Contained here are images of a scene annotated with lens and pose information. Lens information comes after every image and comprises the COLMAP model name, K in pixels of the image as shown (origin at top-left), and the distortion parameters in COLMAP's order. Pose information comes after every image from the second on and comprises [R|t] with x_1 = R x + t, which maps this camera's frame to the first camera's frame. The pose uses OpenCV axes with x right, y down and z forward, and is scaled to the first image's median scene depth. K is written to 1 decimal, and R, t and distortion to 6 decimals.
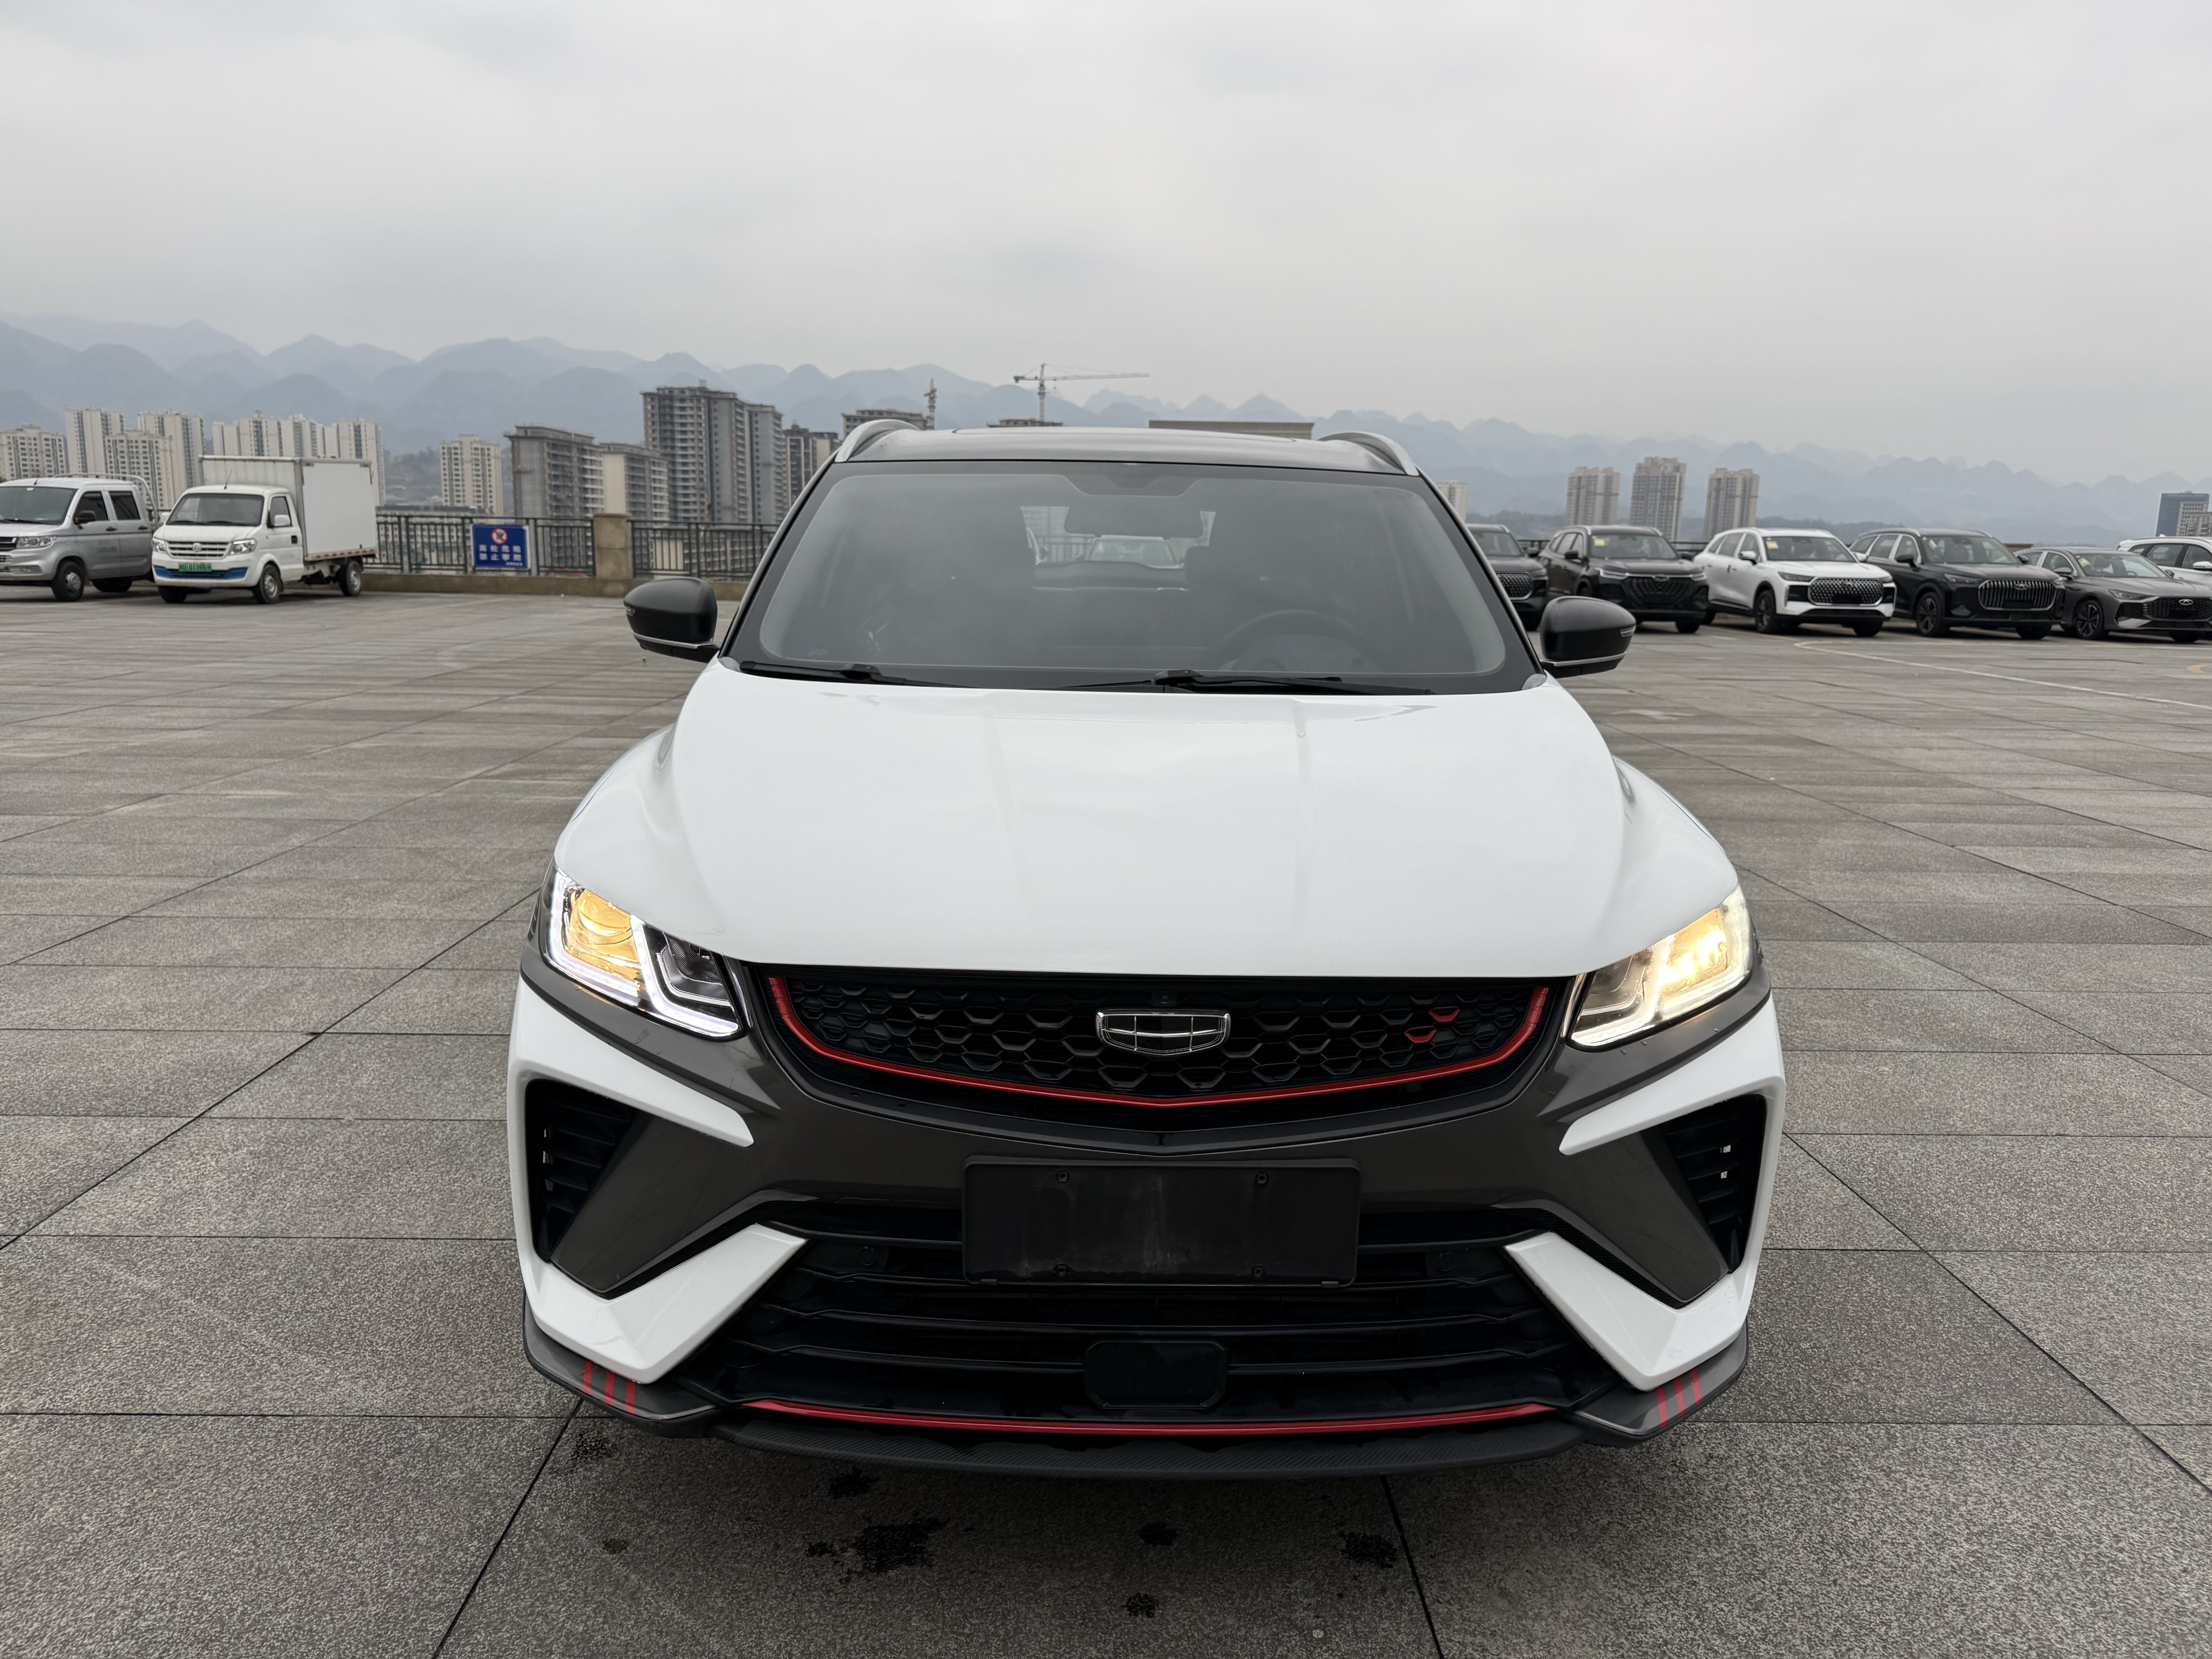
lens RADIAL K [[1563.3, 0, 1111.7], [0, 1563.3, 846.9], [0, 0, 1]] dist [0.026898, -0.032545]
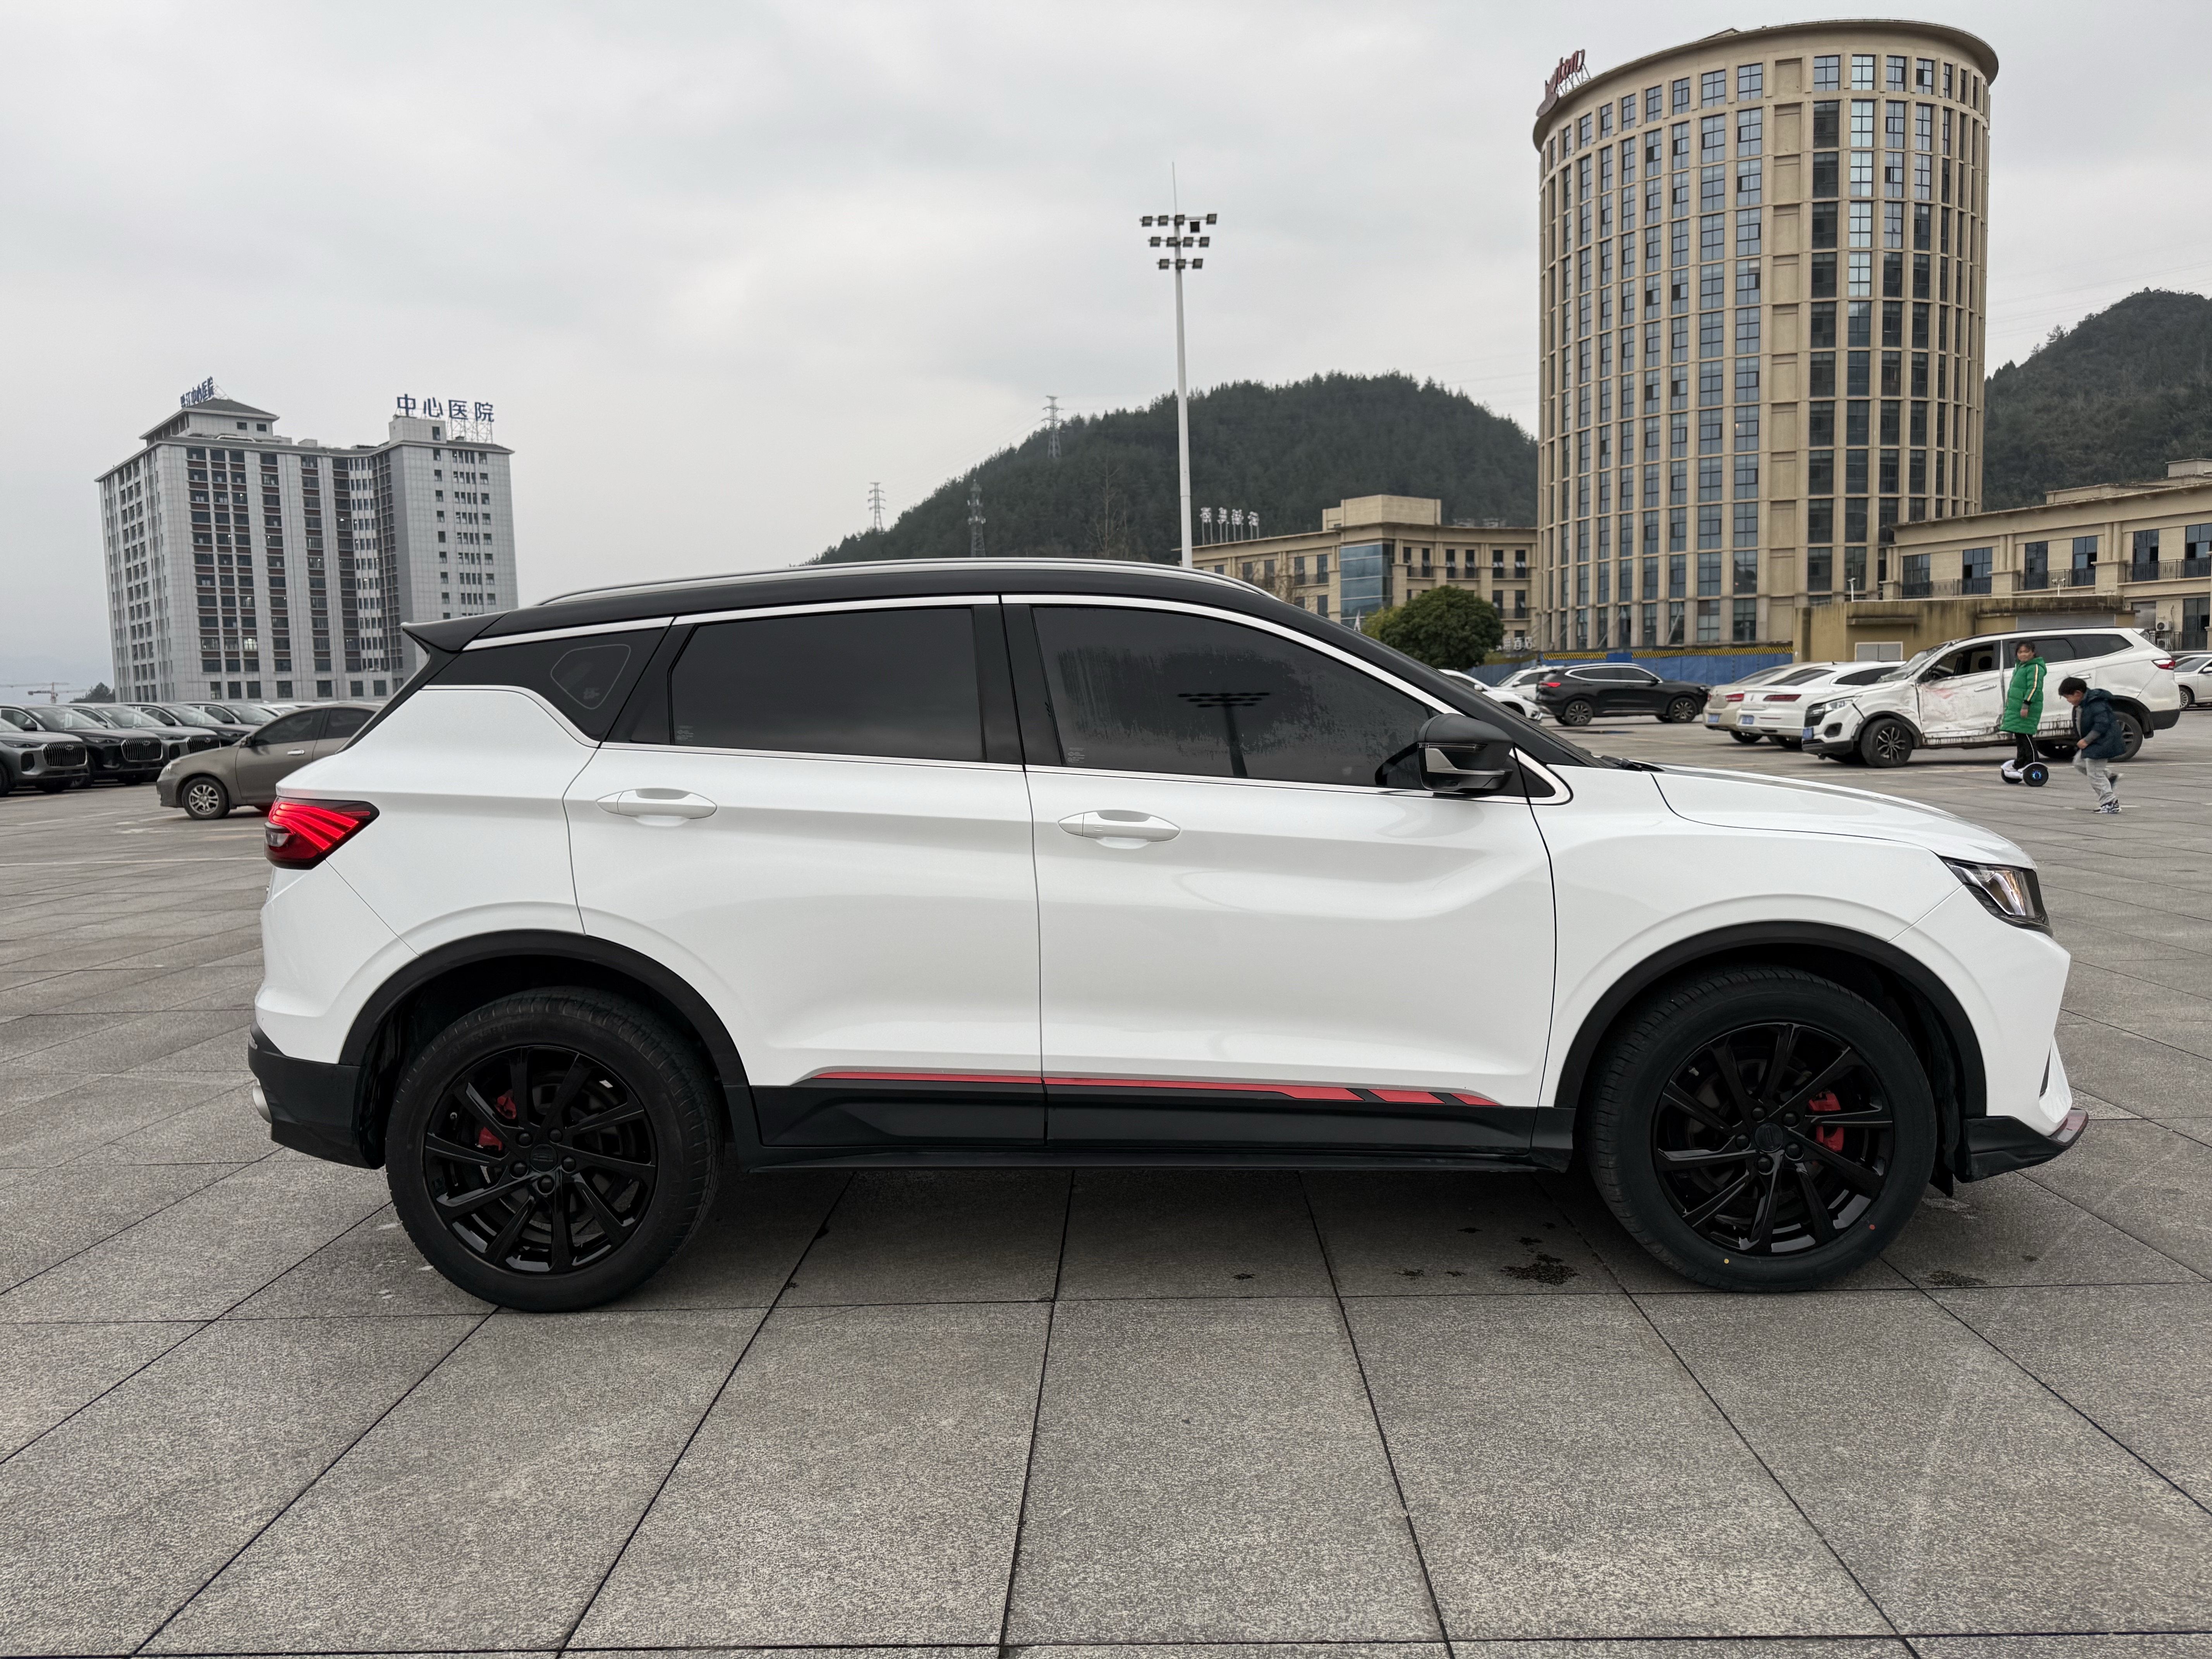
lens RADIAL K [[1563.3, 0, 1094.2], [0, 1563.3, 882.9], [0, 0, 1]] dist [0.026898, -0.032545]
pose [[0.054596, -0.141443, 0.988440, -0.964452], [0.225386, 0.966114, 0.125799, -0.181373], [-0.972739, 0.215912, 0.084625, 0.857956]]
